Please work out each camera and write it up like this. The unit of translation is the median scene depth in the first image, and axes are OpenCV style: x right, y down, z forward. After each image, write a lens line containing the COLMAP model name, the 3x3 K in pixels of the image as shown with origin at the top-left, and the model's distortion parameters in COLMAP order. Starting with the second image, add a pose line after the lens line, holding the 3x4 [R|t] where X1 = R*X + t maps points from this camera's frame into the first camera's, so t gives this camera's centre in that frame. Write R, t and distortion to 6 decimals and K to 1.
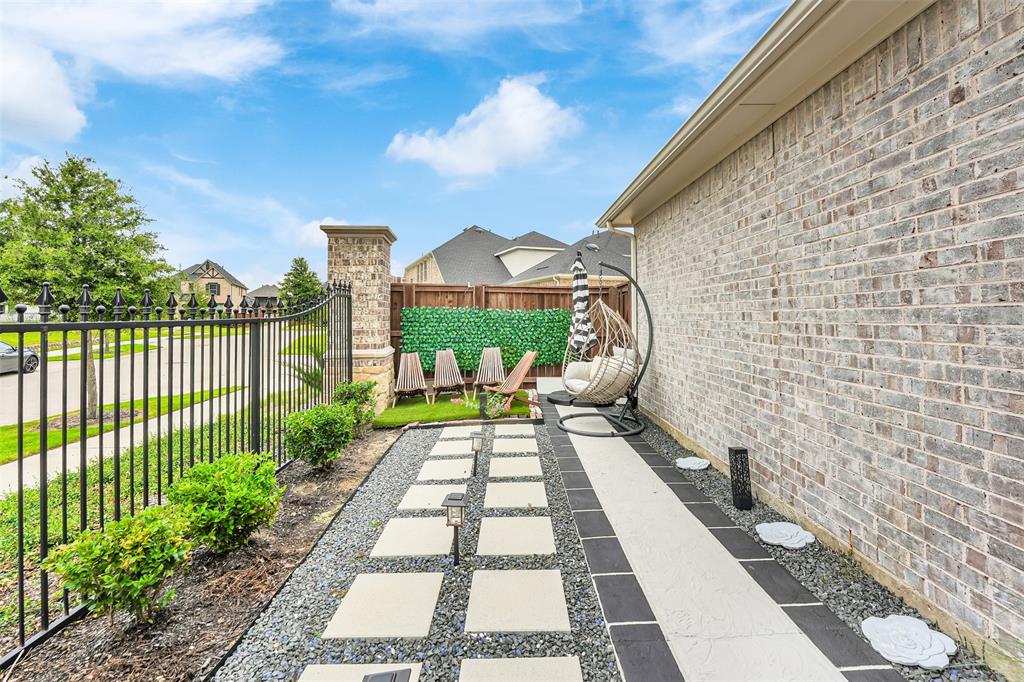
lens RADIAL K [[425.3, 0, 516.2], [0, 425.3, 304.0], [0, 0, 1]] dist [-0.026253, -0.000015]
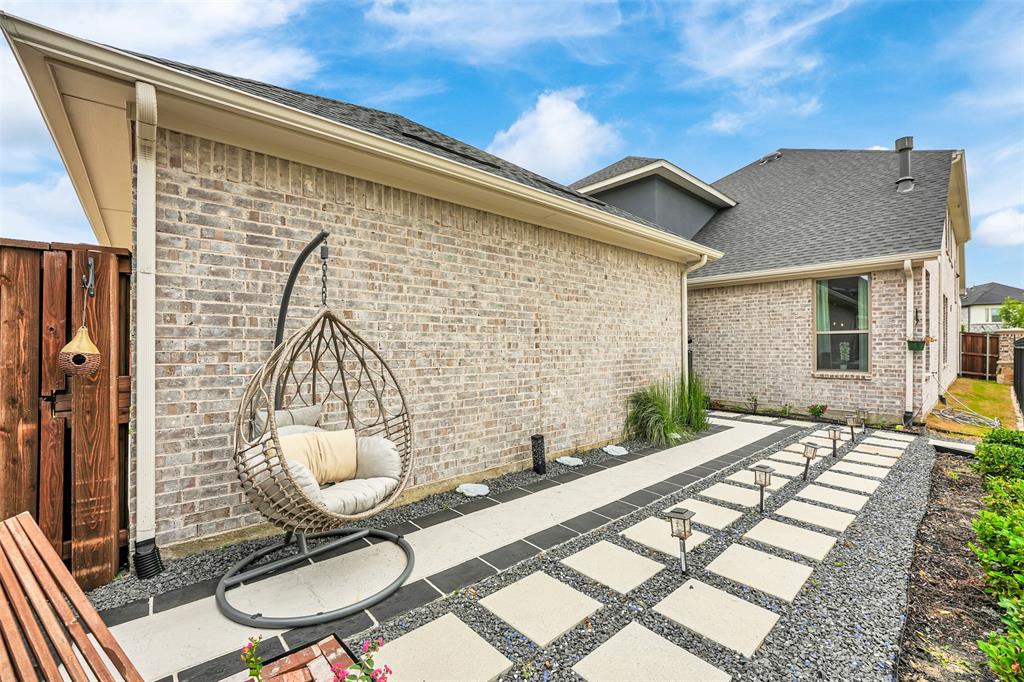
lens RADIAL K [[425.3, 0, 515.1], [0, 425.3, 342.7], [0, 0, 1]] dist [-0.026253, -0.000015]
pose [[-0.656237, 0.010822, 0.754477, -0.423693], [-0.017518, 0.999409, -0.029571, 0.052094], [-0.754351, -0.032623, -0.655660, 1.617973]]
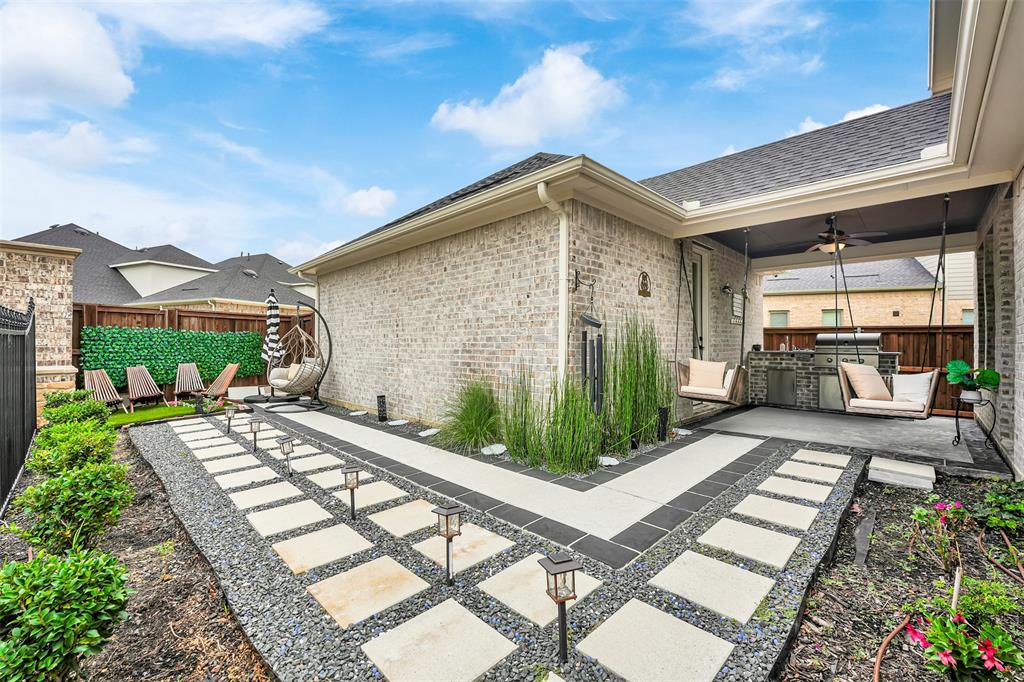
lens RADIAL K [[425.3, 0, 505.1], [0, 425.3, 340.4], [0, 0, 1]] dist [-0.026253, -0.000015]
pose [[0.718442, 0.012171, 0.695480, -0.437212], [-0.024642, 0.999665, 0.007960, 0.016886], [-0.695150, -0.022857, 0.718501, -0.819986]]
